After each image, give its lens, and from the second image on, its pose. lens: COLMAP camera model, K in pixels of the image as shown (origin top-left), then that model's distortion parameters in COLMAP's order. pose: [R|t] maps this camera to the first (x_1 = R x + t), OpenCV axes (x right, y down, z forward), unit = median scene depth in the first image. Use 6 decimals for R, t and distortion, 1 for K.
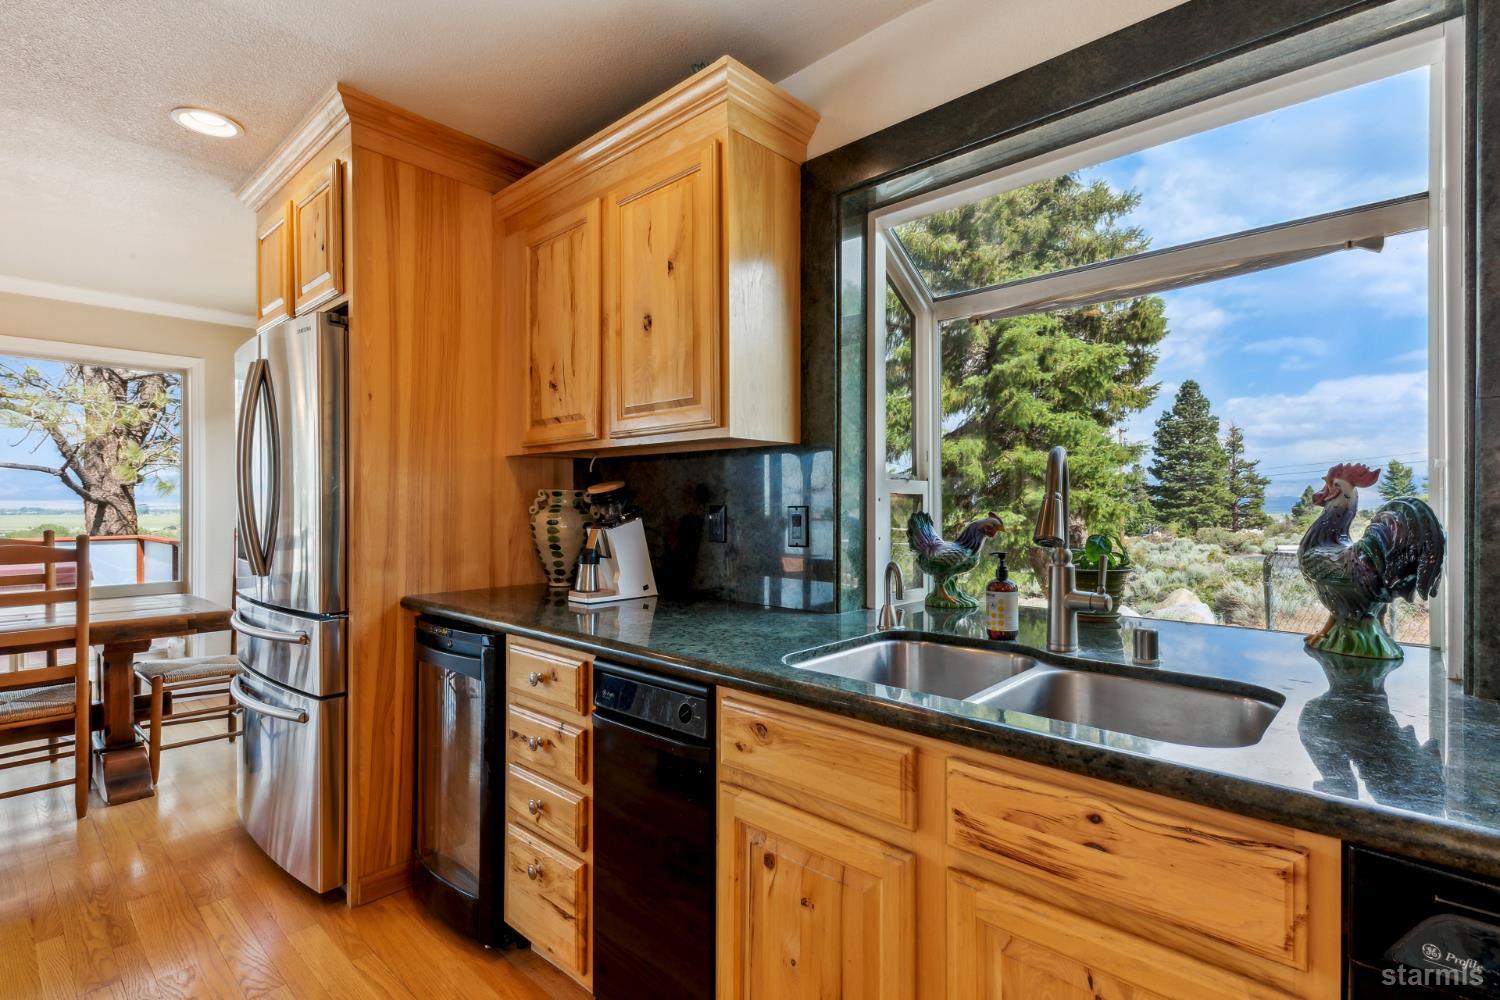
lens RADIAL K [[731.6, 0, 750.0], [0, 731.6, 500.0], [0, 0, 1]] dist [0.000905, 0.000014]
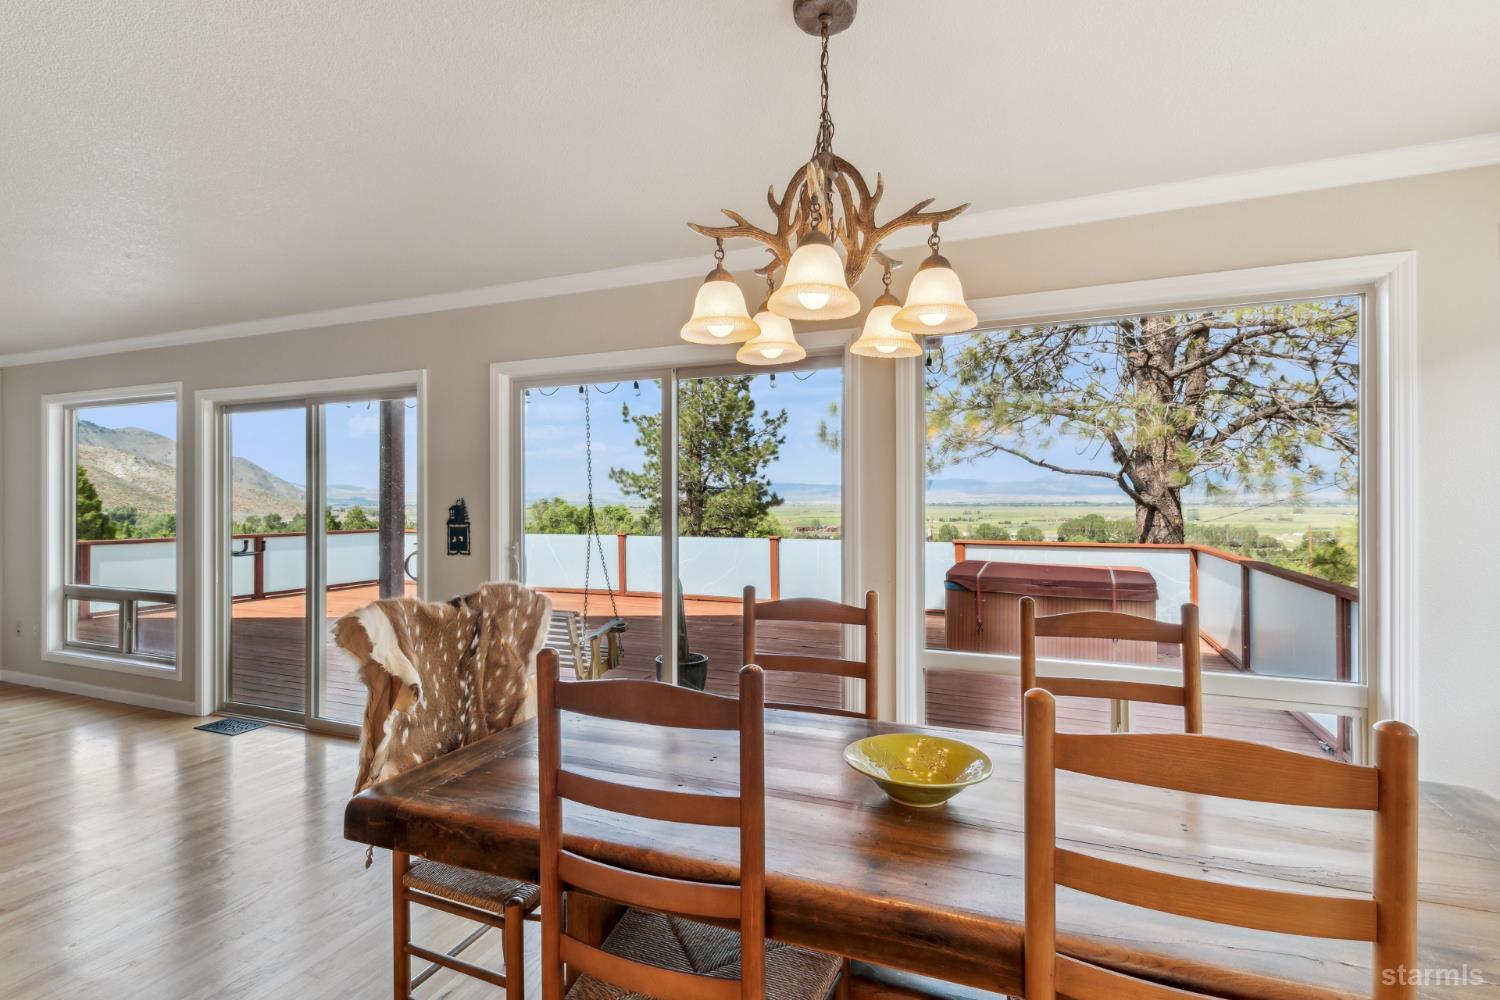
lens RADIAL K [[690.7, 0, 750.0], [0, 690.7, 500.0], [0, 0, 1]] dist [0.002927, 0.000049]
pose [[0.341878, 0.001437, -0.939743, -0.207416], [0.006646, 0.999970, 0.003947, -0.012954], [0.939721, -0.007595, 0.341858, 0.186186]]
